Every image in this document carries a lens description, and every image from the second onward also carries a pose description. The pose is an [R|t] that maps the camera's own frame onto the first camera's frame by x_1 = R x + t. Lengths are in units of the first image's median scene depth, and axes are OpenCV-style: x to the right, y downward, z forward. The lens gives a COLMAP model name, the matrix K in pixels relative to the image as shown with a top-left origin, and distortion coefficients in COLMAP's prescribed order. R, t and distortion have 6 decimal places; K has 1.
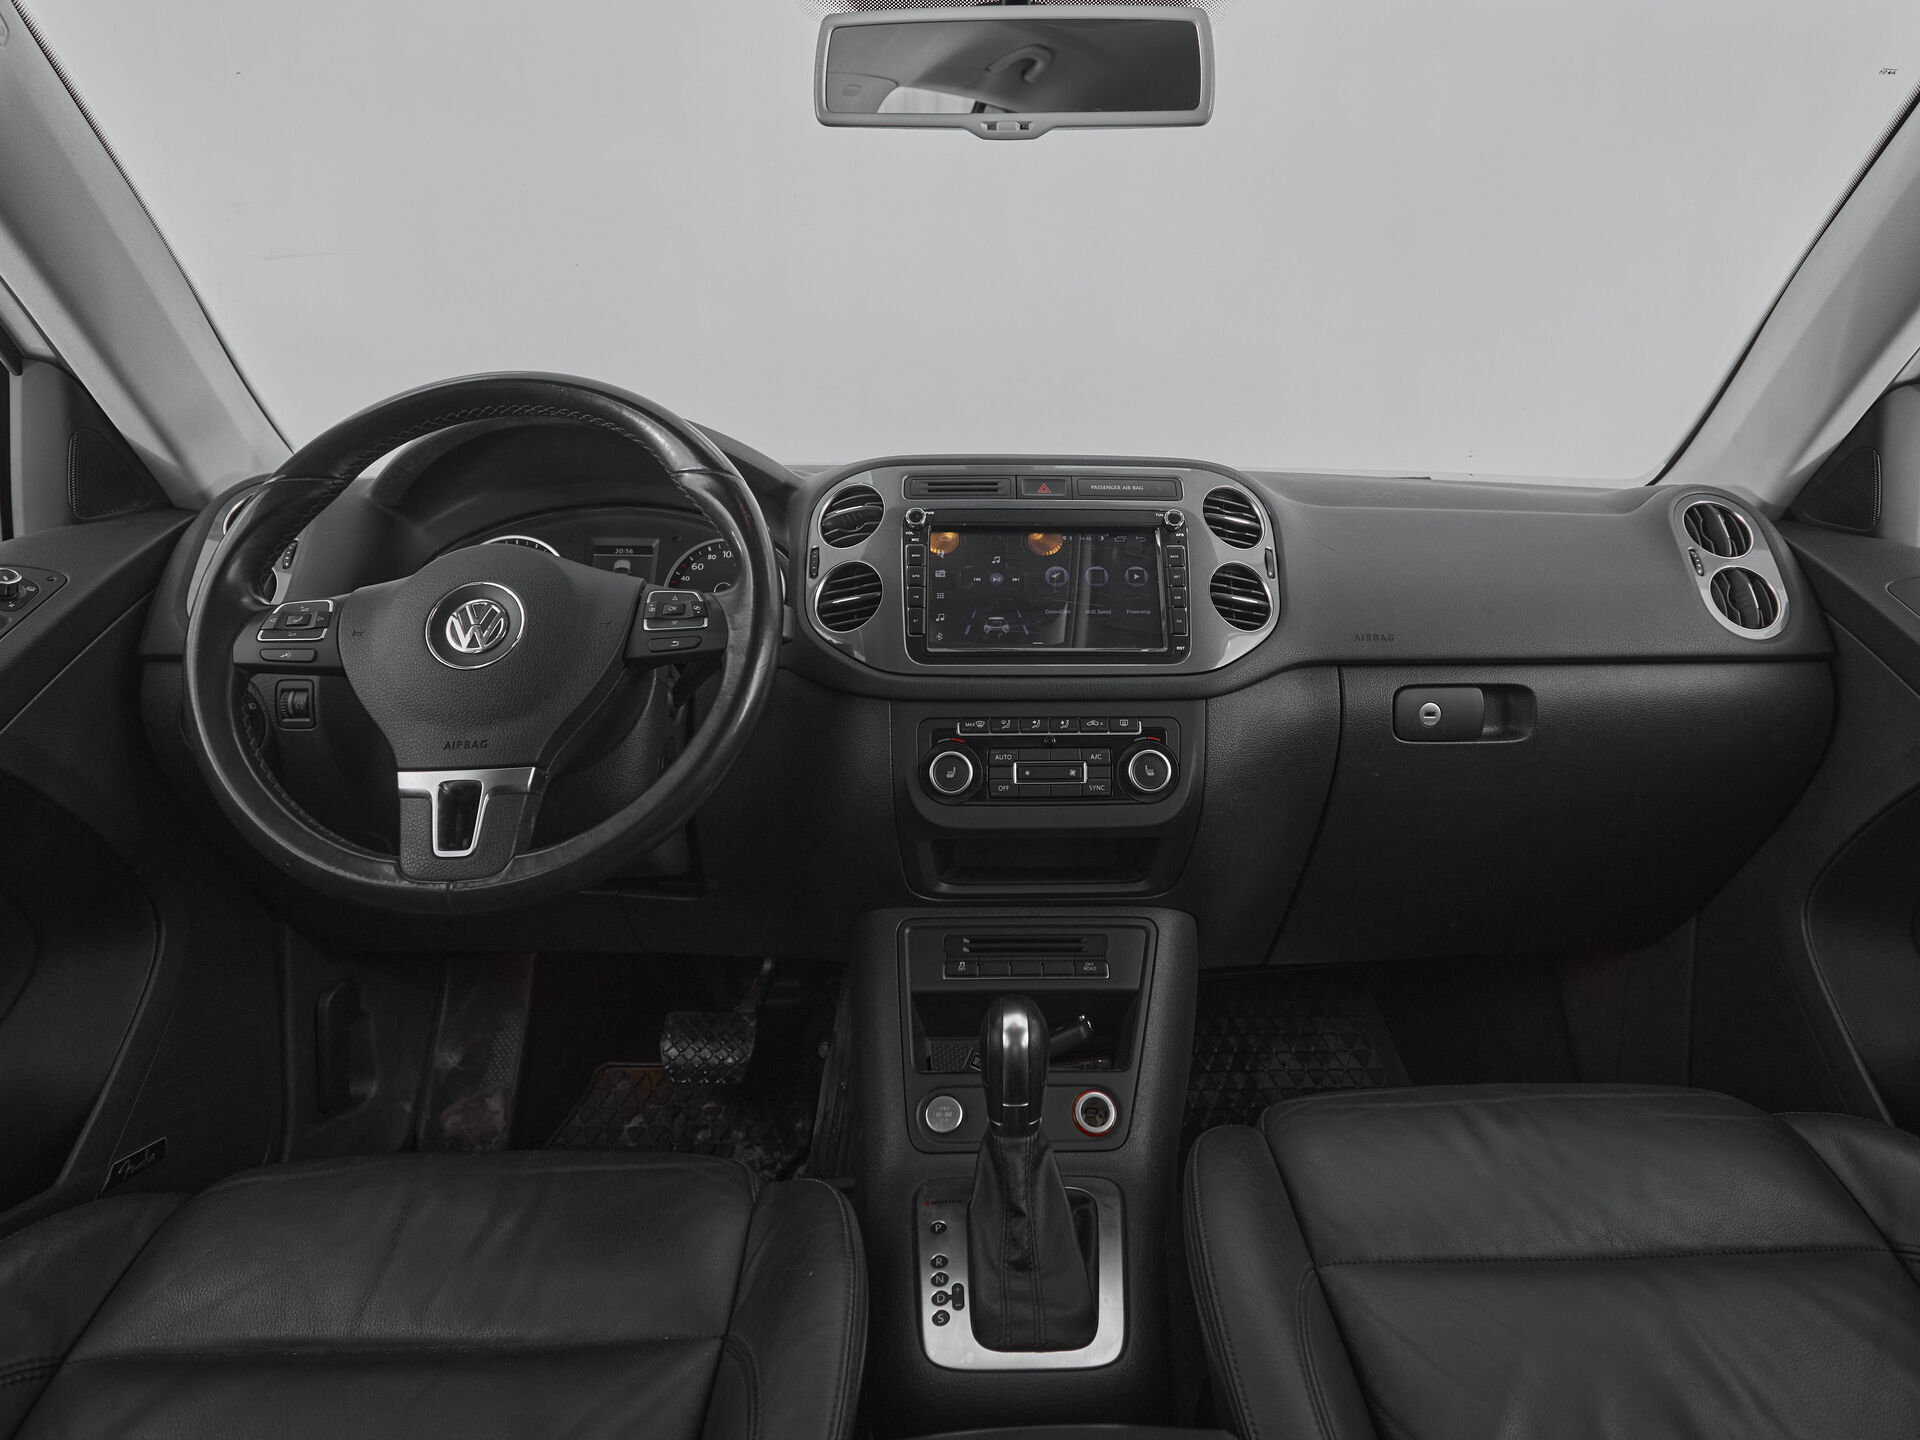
lens RADIAL K [[763.3, 0, 960.0], [0, 763.3, 720.0], [0, 0, 1]] dist [-0.002140, -0.000304]
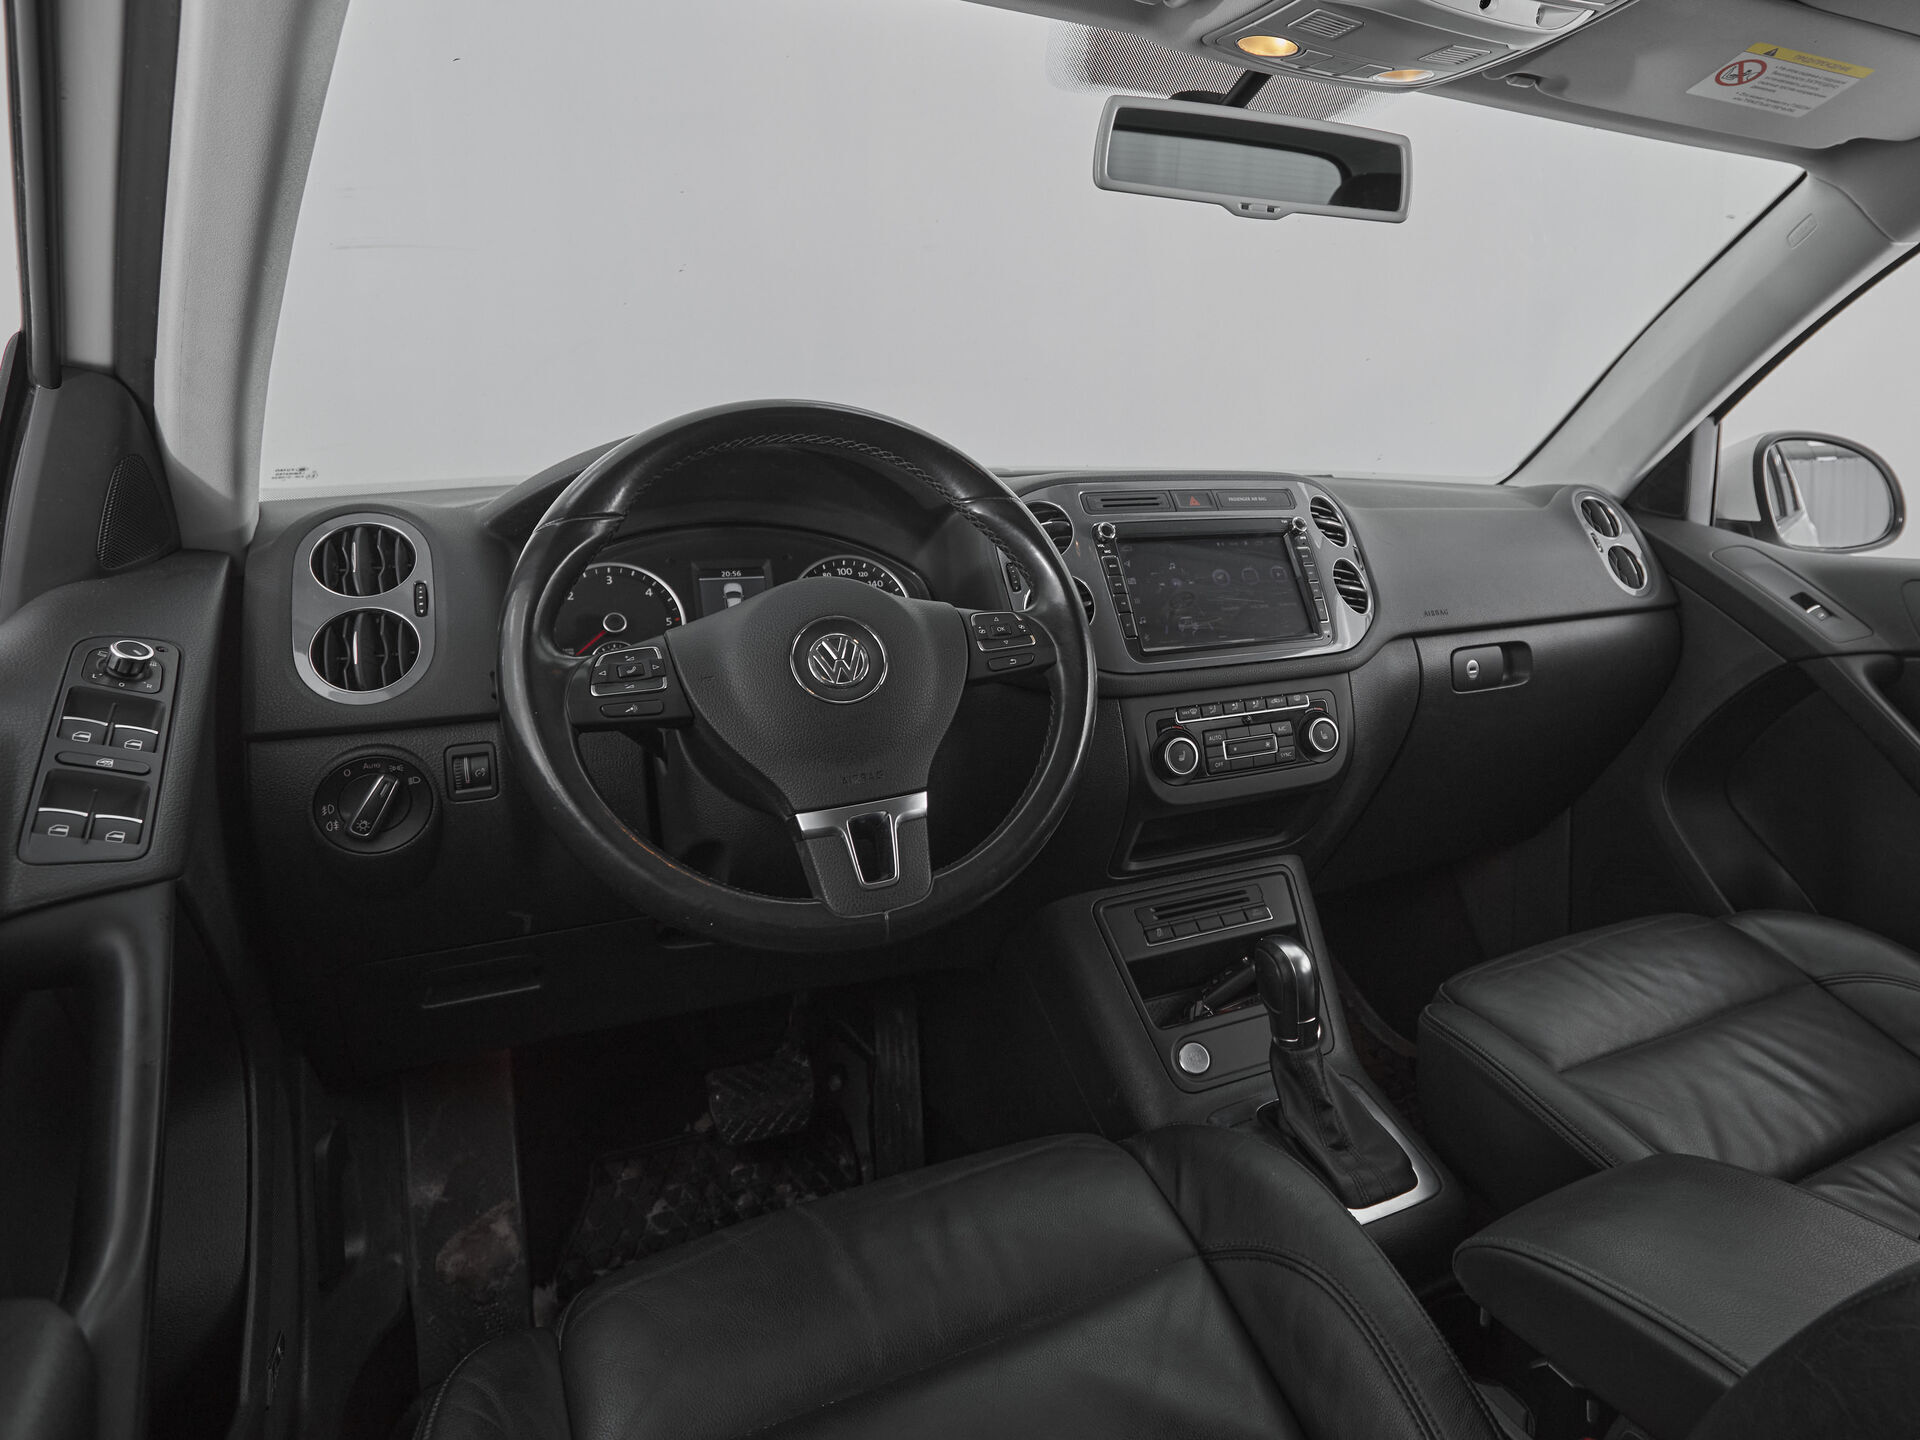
lens RADIAL K [[816.4, 0, 960.8], [0, 816.4, 724.9], [0, 0, 1]] dist [-0.002636, -0.000323]
pose [[0.947911, -0.107372, 0.299892, -0.628832], [0.106630, 0.994119, 0.018889, -0.032453], [-0.300157, 0.014072, 0.953786, -0.053063]]
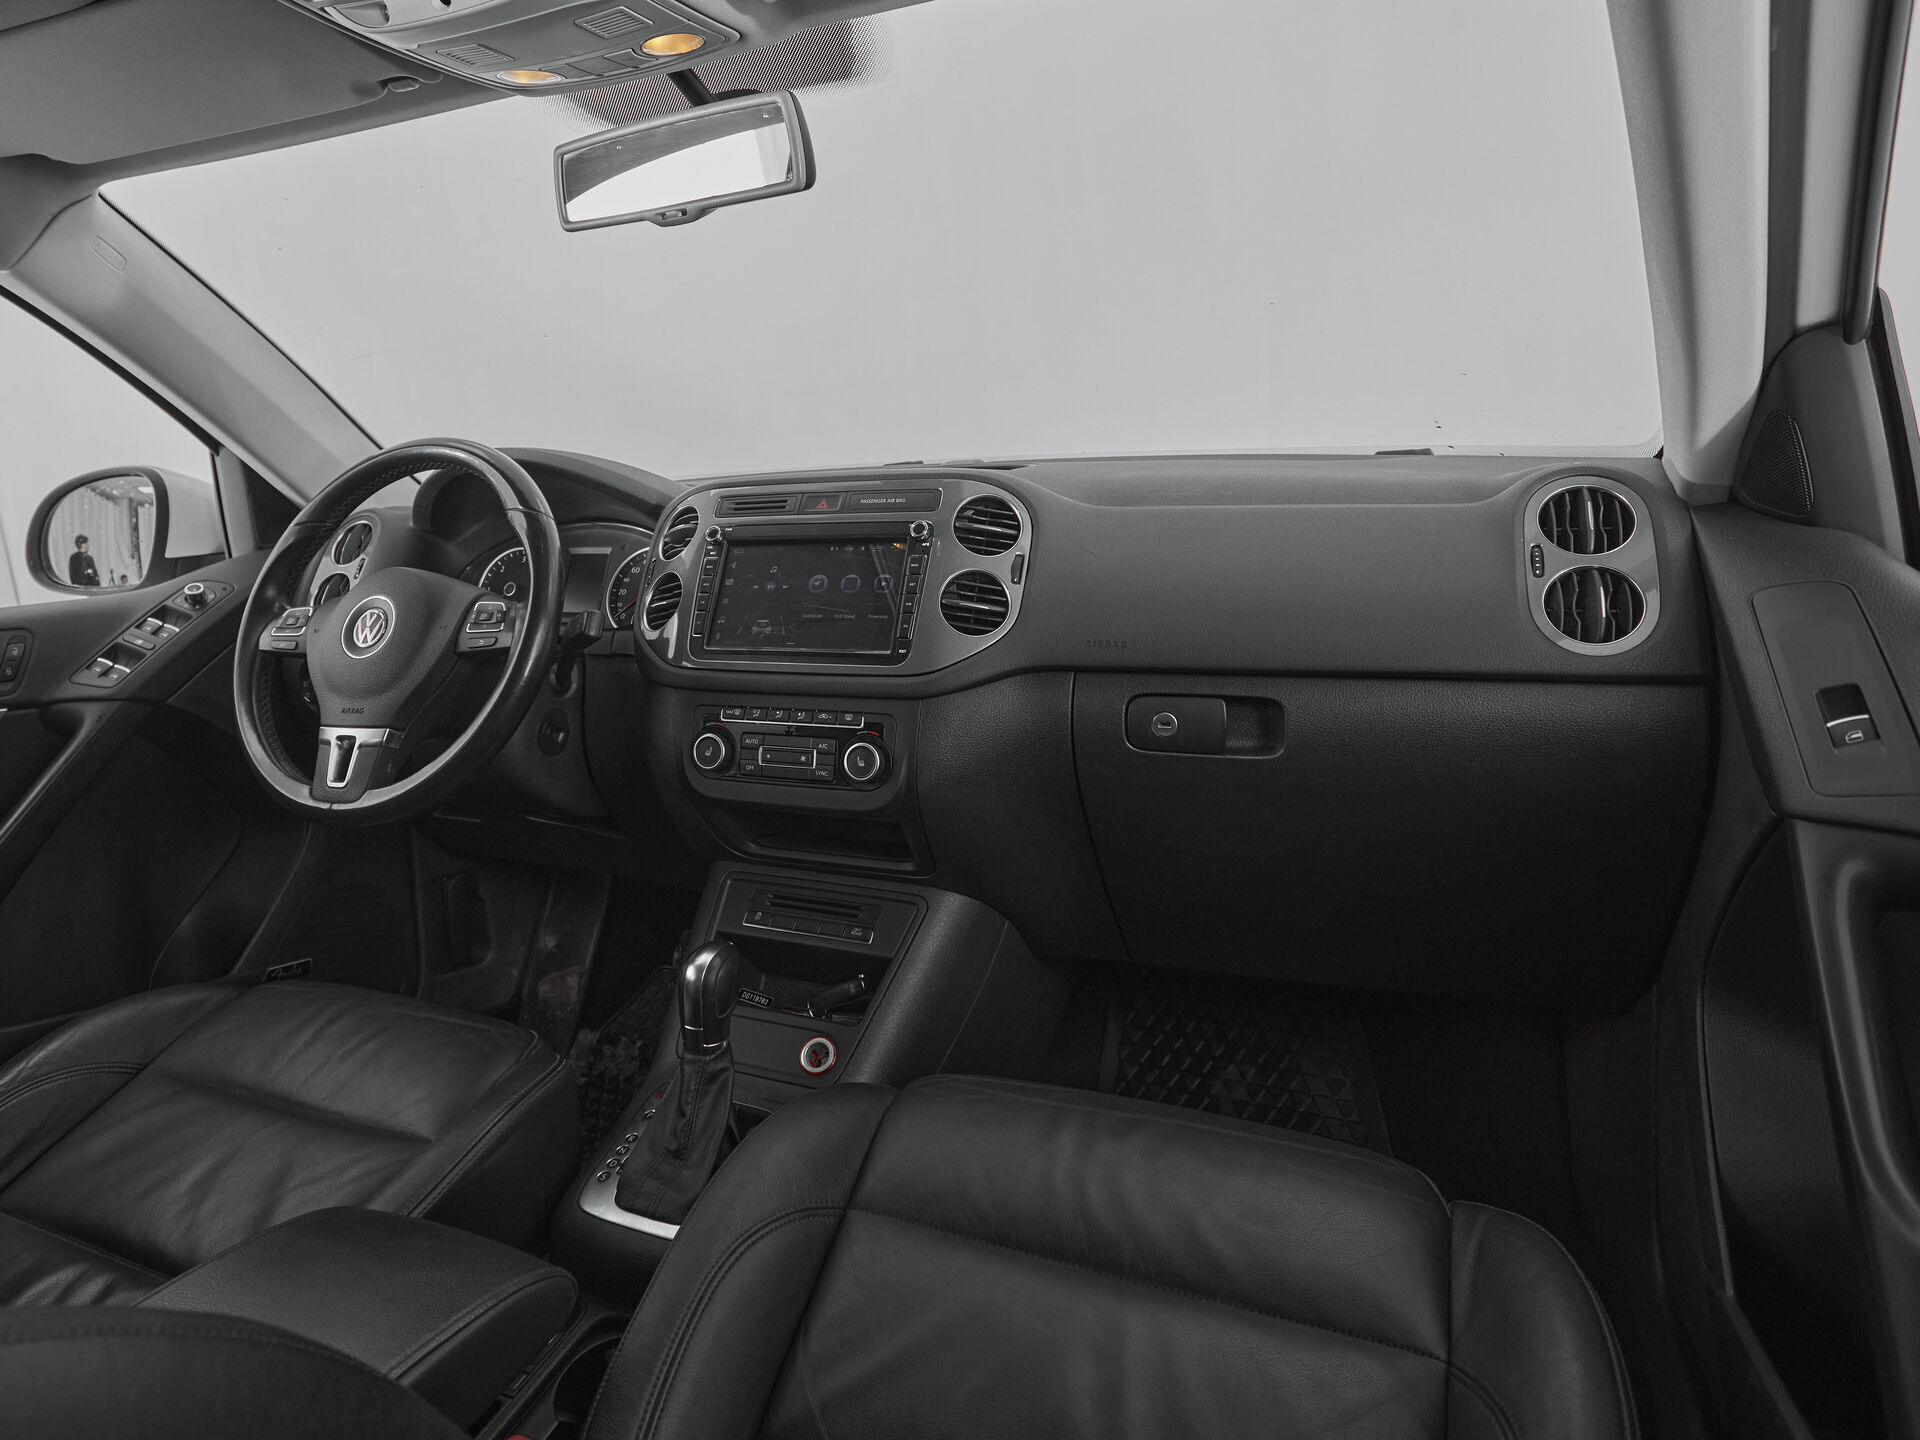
lens RADIAL K [[750.8, 0, 949.1], [0, 750.8, 711.2], [0, 0, 1]] dist [-0.003267, -0.000161]
pose [[0.949143, 0.049620, -0.310911, 0.653435], [-0.039982, 0.998504, 0.037301, -0.048765], [0.312296, -0.022974, 0.949707, 0.003195]]
